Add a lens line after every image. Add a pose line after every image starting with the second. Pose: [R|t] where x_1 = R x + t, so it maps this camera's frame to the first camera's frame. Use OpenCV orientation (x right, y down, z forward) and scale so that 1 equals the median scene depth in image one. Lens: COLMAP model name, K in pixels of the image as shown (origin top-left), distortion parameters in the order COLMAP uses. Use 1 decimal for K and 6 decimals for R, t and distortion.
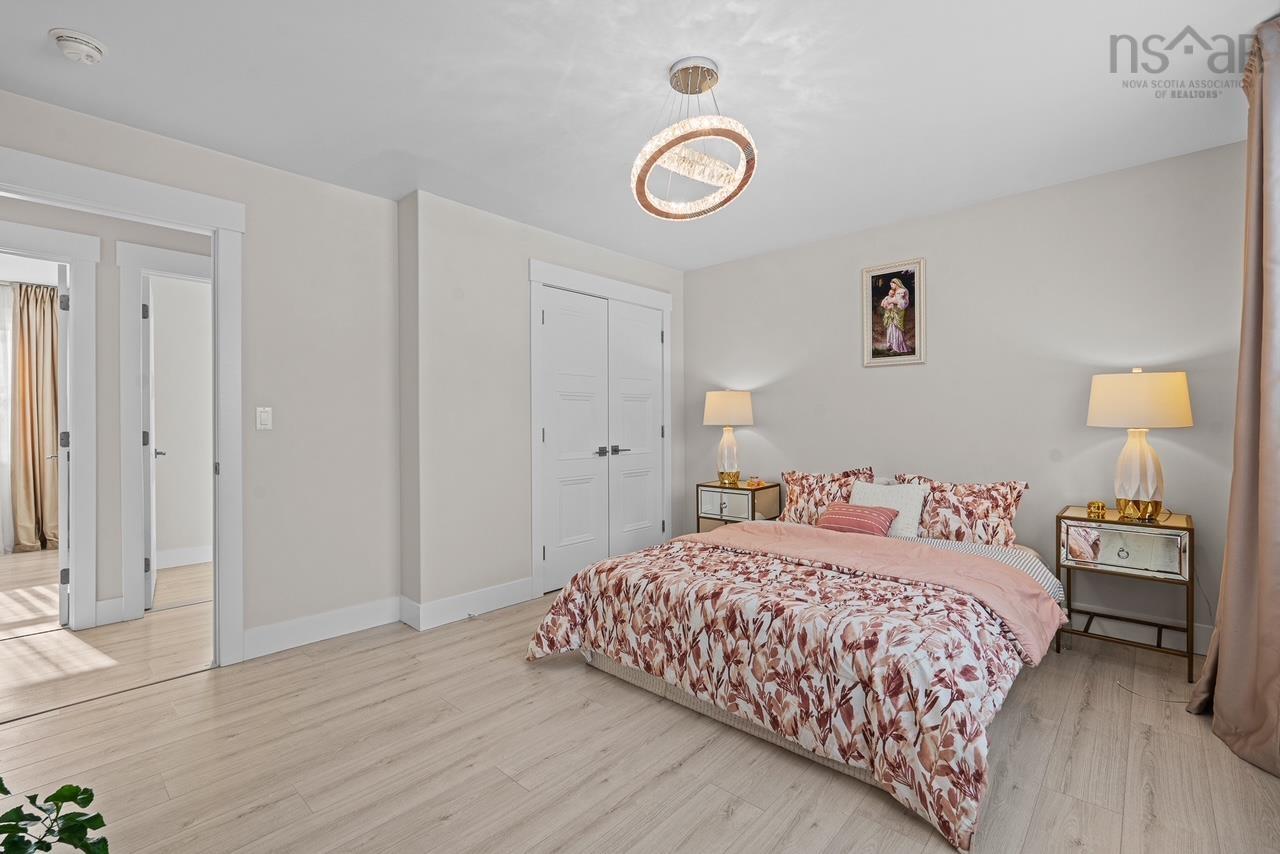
lens RADIAL K [[571.8, 0, 635.7], [0, 571.8, 424.2], [0, 0, 1]] dist [-0.000091, -0.000281]
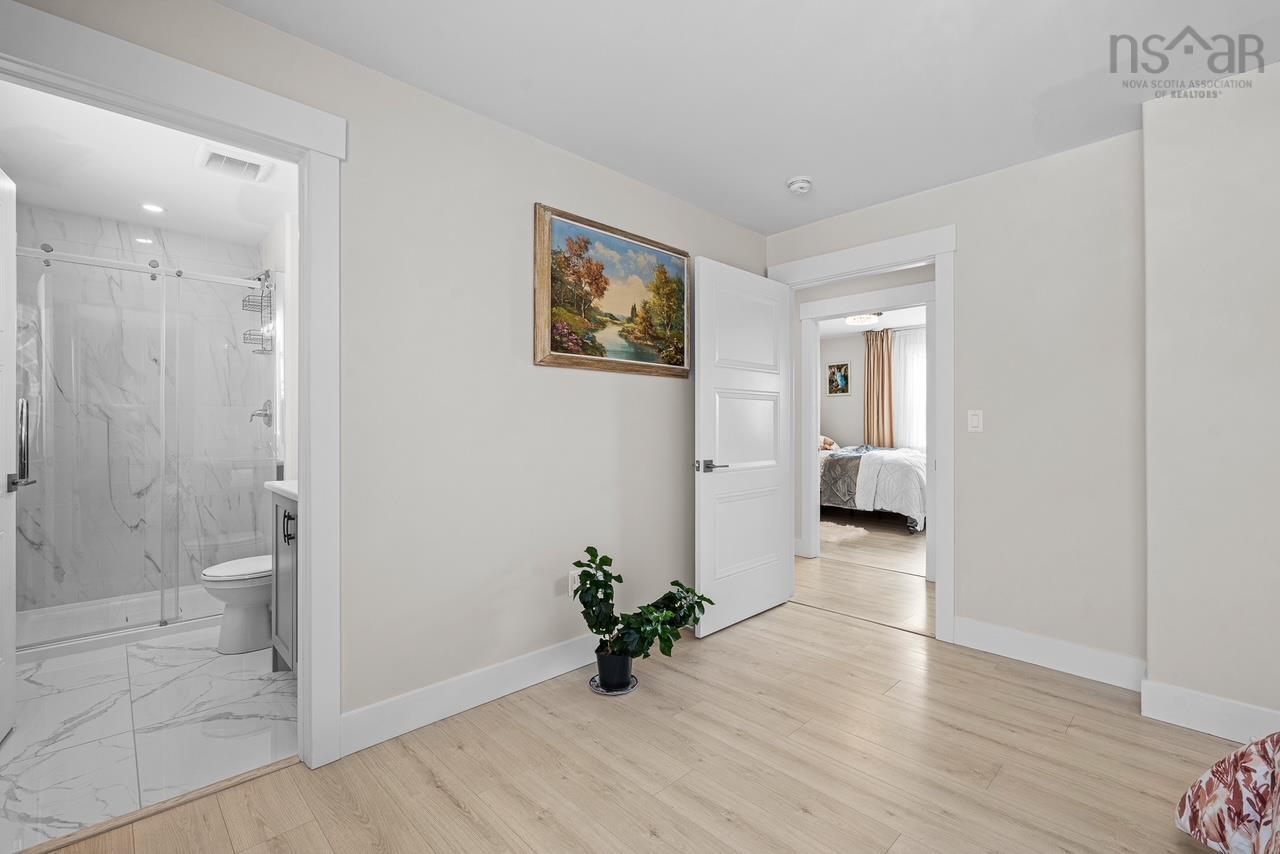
lens RADIAL K [[571.8, 0, 635.7], [0, 571.8, 424.2], [0, 0, 1]] dist [-0.000091, -0.000281]
pose [[-0.060723, 0.010049, -0.998104, 0.425926], [-0.002997, 0.999943, 0.010250, -0.013787], [0.998150, 0.003614, -0.060690, 0.446913]]
